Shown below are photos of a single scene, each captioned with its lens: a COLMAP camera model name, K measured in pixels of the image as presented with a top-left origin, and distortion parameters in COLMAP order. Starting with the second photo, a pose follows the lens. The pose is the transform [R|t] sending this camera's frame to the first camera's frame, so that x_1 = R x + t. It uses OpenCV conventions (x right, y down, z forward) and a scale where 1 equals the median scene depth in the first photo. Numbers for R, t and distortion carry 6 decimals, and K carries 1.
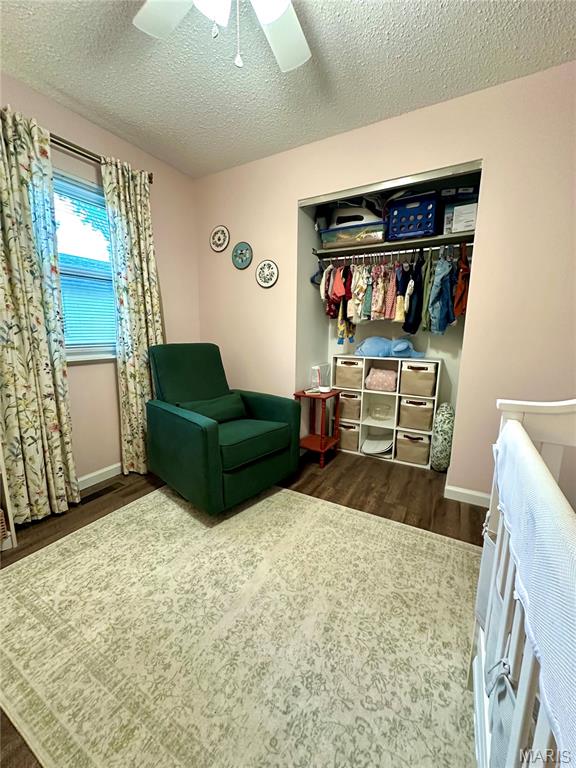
lens RADIAL K [[307.5, 0, 288.2], [0, 307.5, 384.3], [0, 0, 1]] dist [-0.000710, 0.000189]
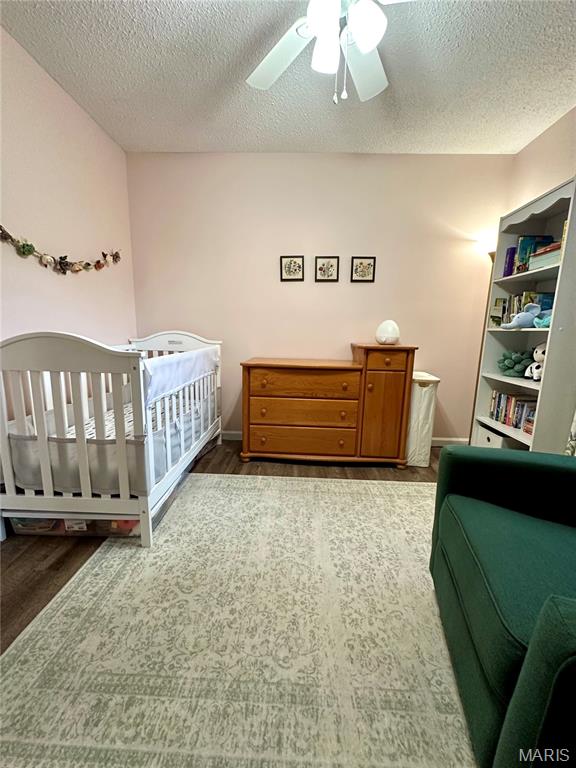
lens RADIAL K [[307.5, 0, 288.3], [0, 307.5, 383.2], [0, 0, 1]] dist [-0.000710, 0.000189]
pose [[-0.887846, 0.049081, -0.457515, 0.452812], [-0.109287, 0.943351, 0.313280, -0.226554], [0.446974, 0.328145, -0.832187, 1.629046]]
